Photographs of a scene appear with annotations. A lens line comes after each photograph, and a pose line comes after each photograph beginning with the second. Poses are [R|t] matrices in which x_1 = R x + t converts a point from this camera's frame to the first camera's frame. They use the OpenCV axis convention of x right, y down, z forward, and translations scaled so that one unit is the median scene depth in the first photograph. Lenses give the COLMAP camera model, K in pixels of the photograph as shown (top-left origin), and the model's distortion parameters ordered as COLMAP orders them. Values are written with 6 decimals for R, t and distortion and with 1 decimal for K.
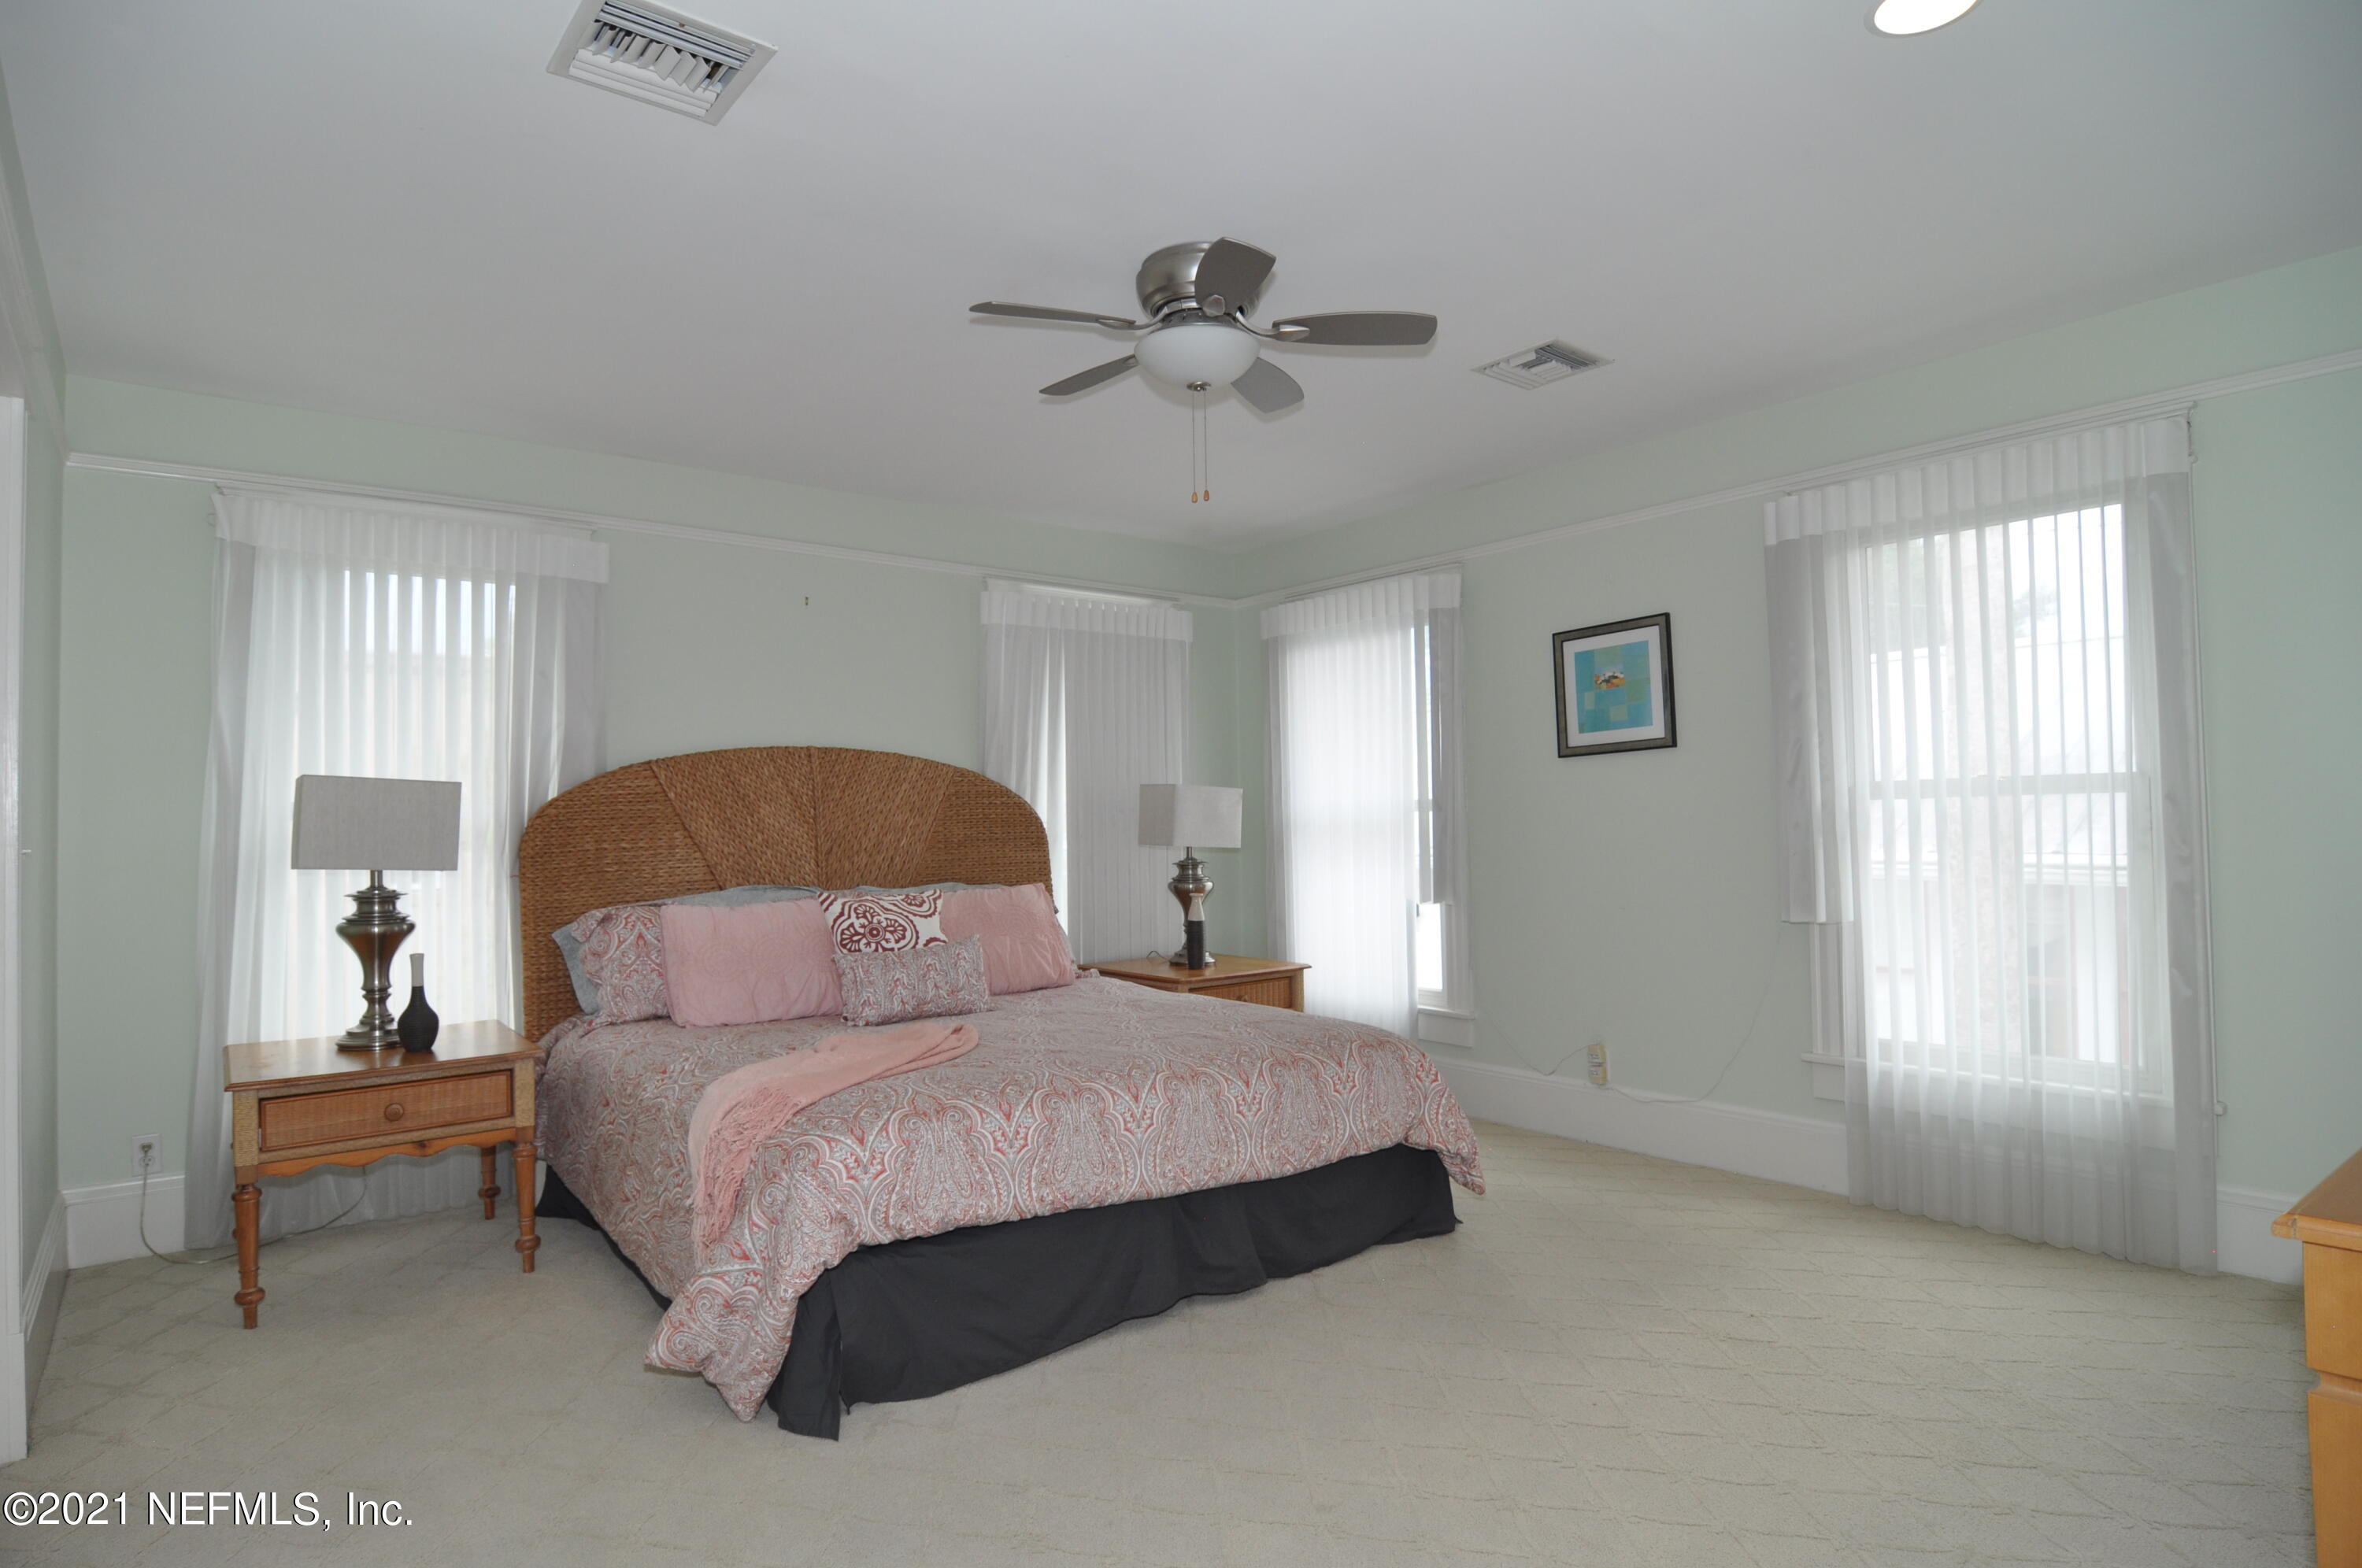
lens RADIAL K [[1267.4, 0, 1188.6], [0, 1267.4, 780.1], [0, 0, 1]] dist [-0.007213, -0.000529]
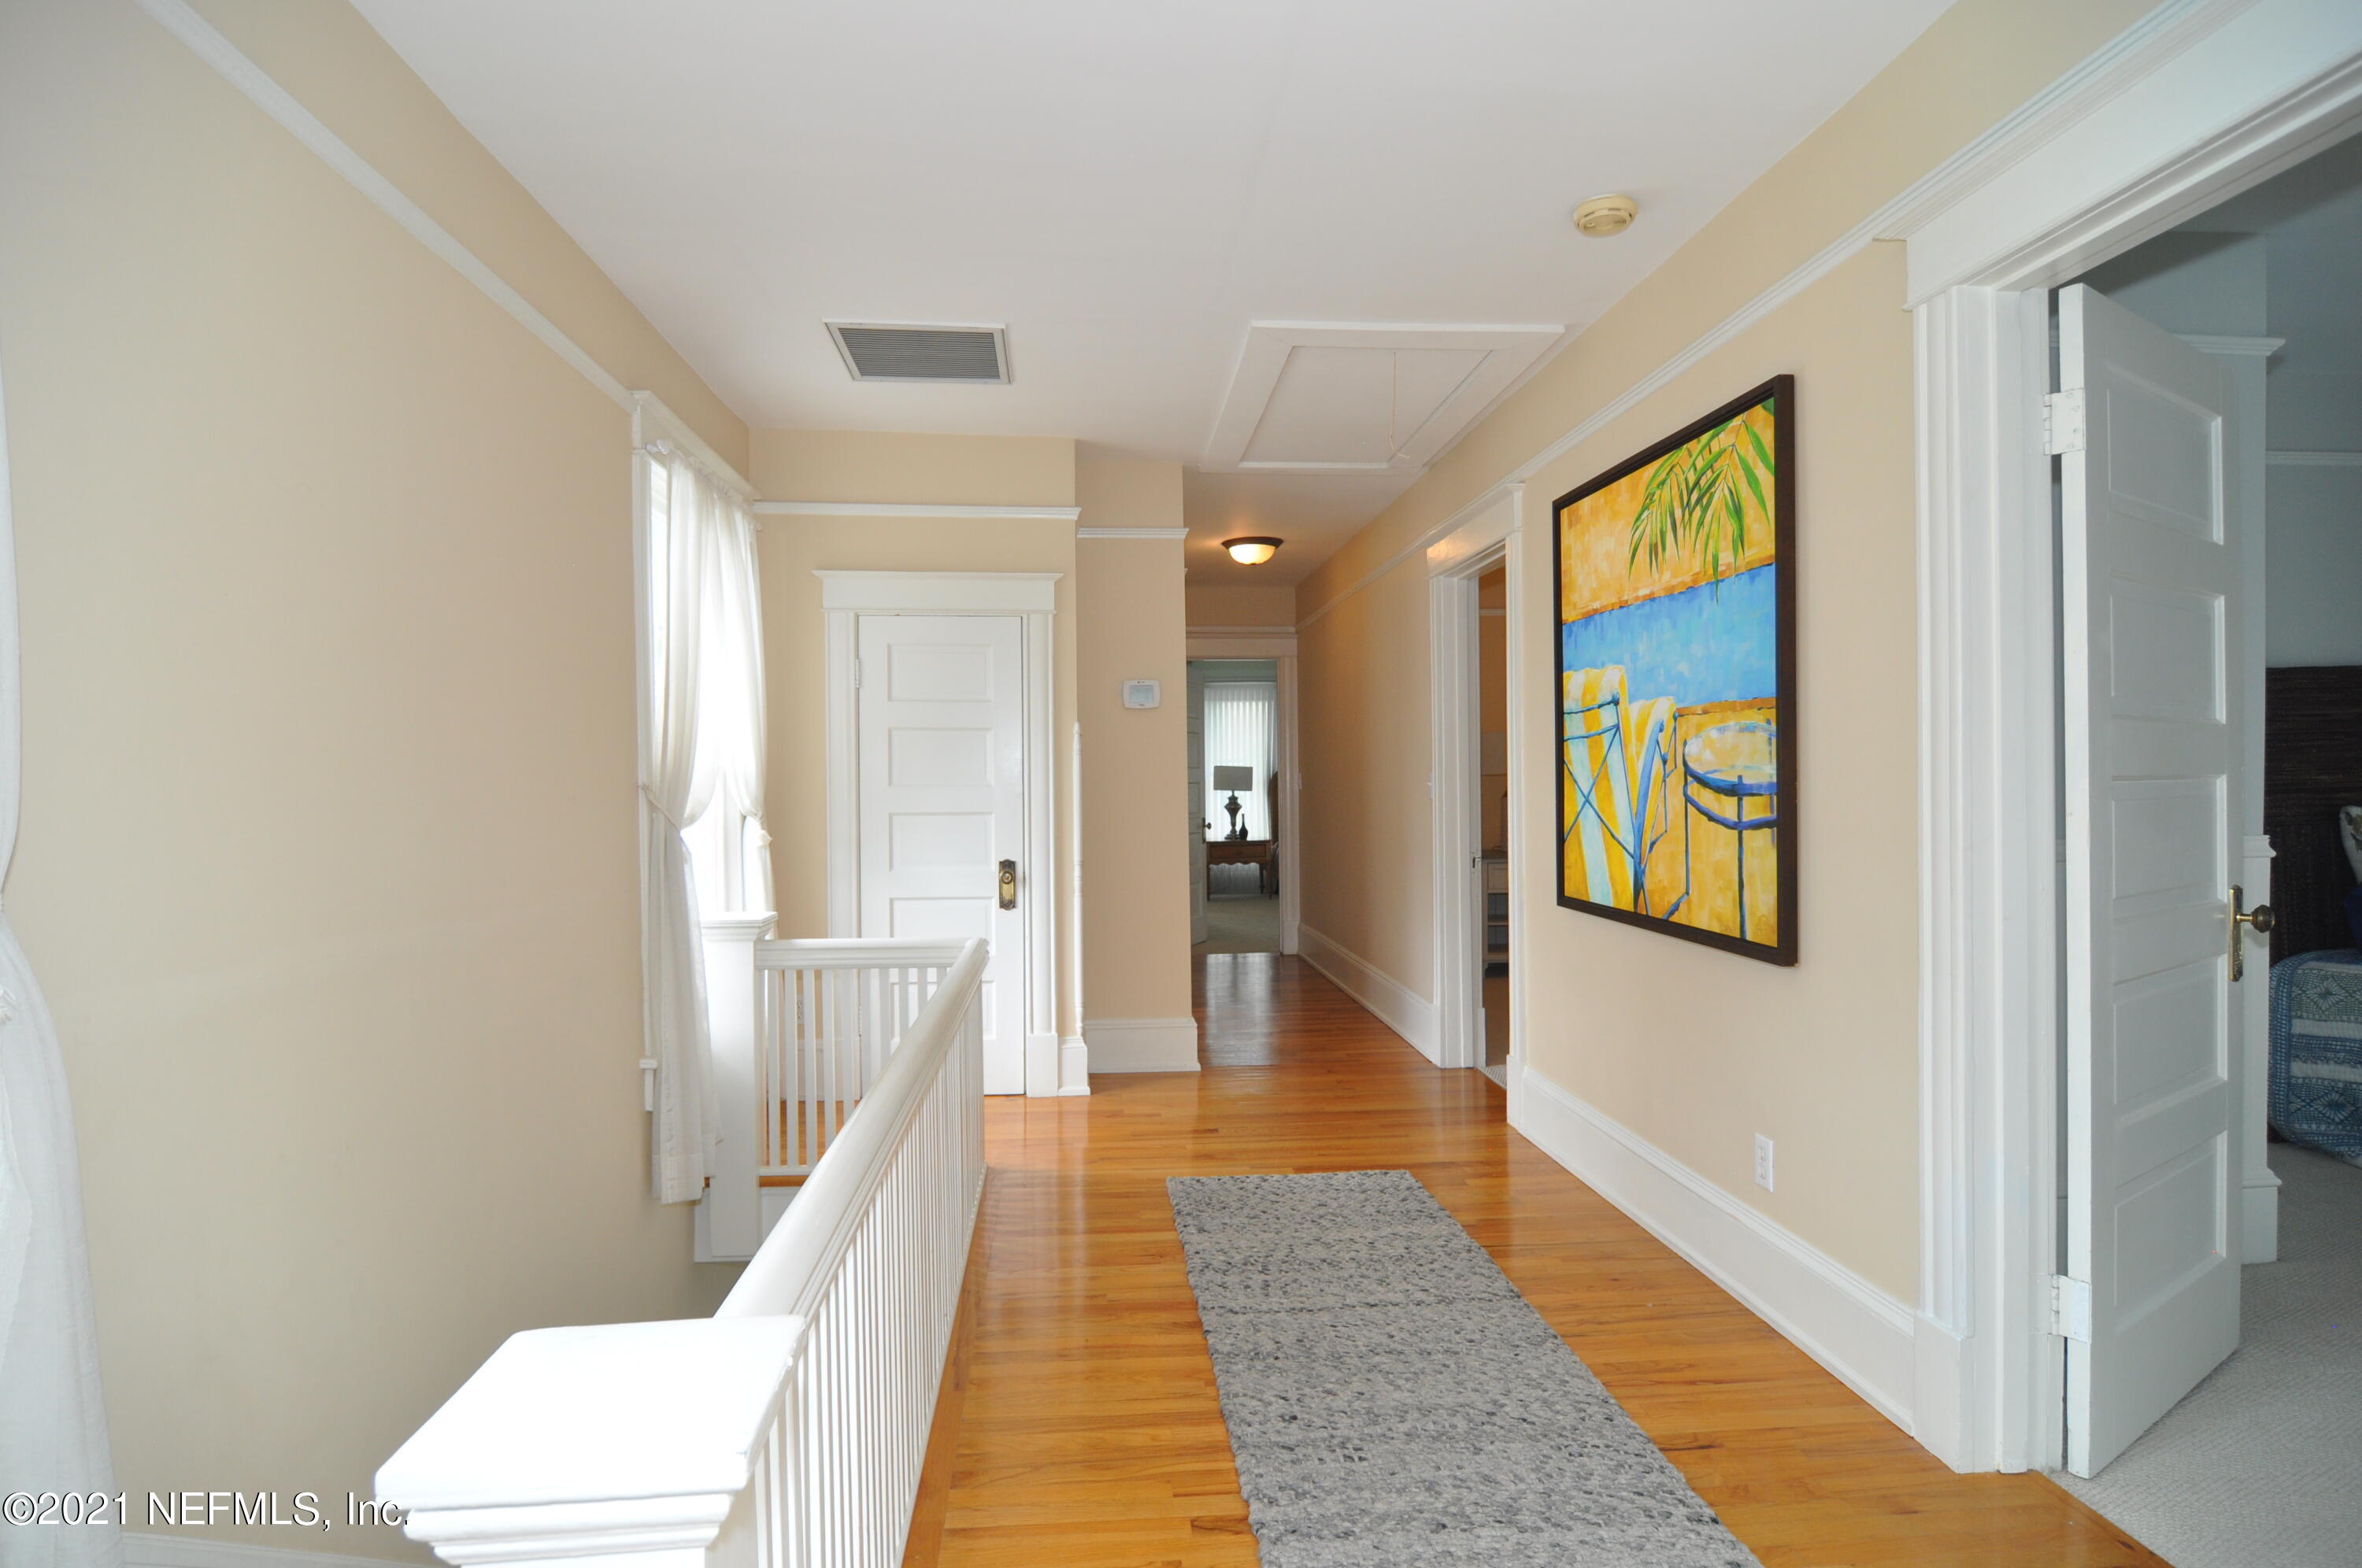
lens RADIAL K [[1267.4, 0, 1182.7], [0, 1267.4, 784.2], [0, 0, 1]] dist [-0.007213, -0.000529]
pose [[0.825635, 0.005395, -0.564179, 1.328243], [0.020178, 0.999032, 0.039082, -0.095809], [0.563844, -0.043651, 0.824727, -2.141073]]
